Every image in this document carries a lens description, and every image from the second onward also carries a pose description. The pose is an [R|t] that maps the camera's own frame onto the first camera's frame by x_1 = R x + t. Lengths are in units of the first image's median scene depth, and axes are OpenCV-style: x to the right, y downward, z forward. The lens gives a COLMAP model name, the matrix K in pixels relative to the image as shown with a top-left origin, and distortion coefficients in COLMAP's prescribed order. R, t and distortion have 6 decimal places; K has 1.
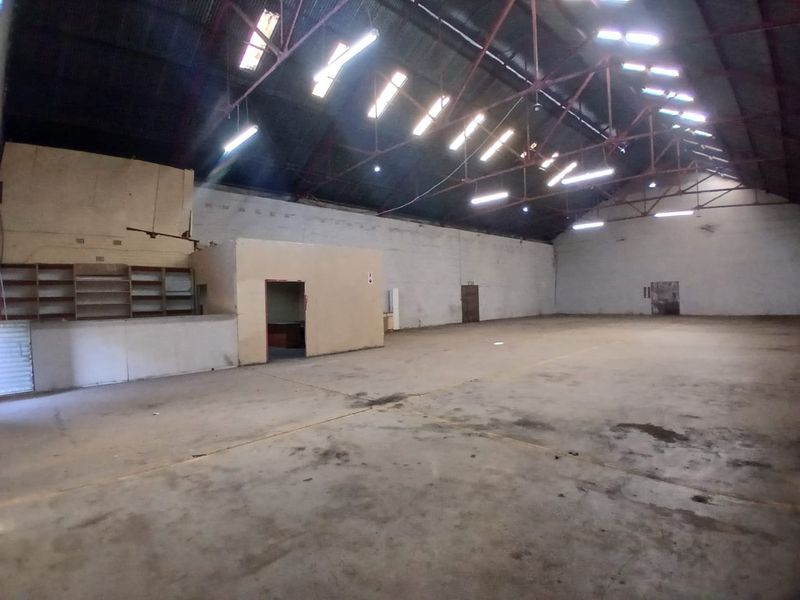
lens RADIAL K [[398.2, 0, 400.0], [0, 398.2, 300.0], [0, 0, 1]] dist [0.019419, -0.052054]
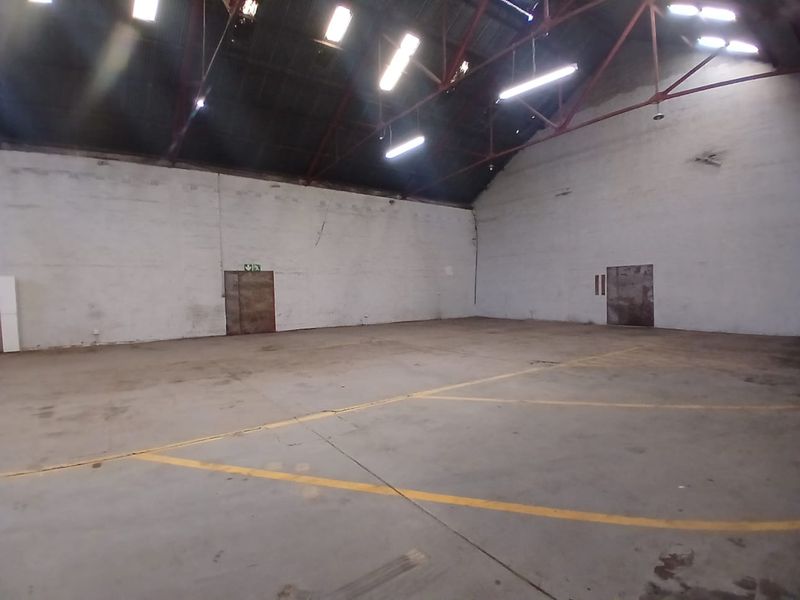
lens RADIAL K [[398.2, 0, 400.0], [0, 398.2, 300.0], [0, 0, 1]] dist [0.019419, -0.052054]
pose [[0.988713, 0.012588, -0.149290, 0.441485], [-0.008552, 0.999581, 0.027650, -0.011321], [0.149575, -0.026061, 0.988407, 0.413882]]
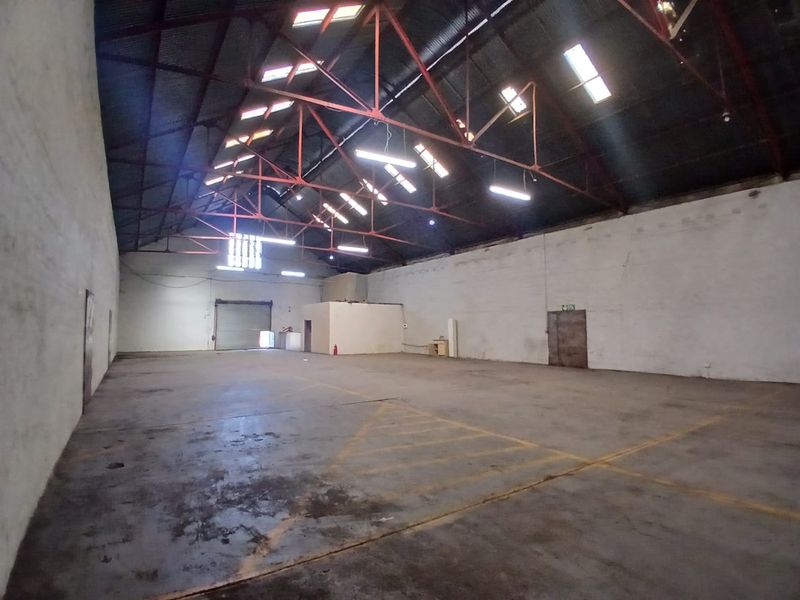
lens RADIAL K [[398.2, 0, 400.0], [0, 398.2, 300.0], [0, 0, 1]] dist [0.019419, -0.052054]
pose [[-0.160795, -0.045247, -0.985950, 0.800992], [0.000613, 0.998944, -0.045944, -0.022254], [0.986988, -0.007992, -0.160598, 0.763641]]
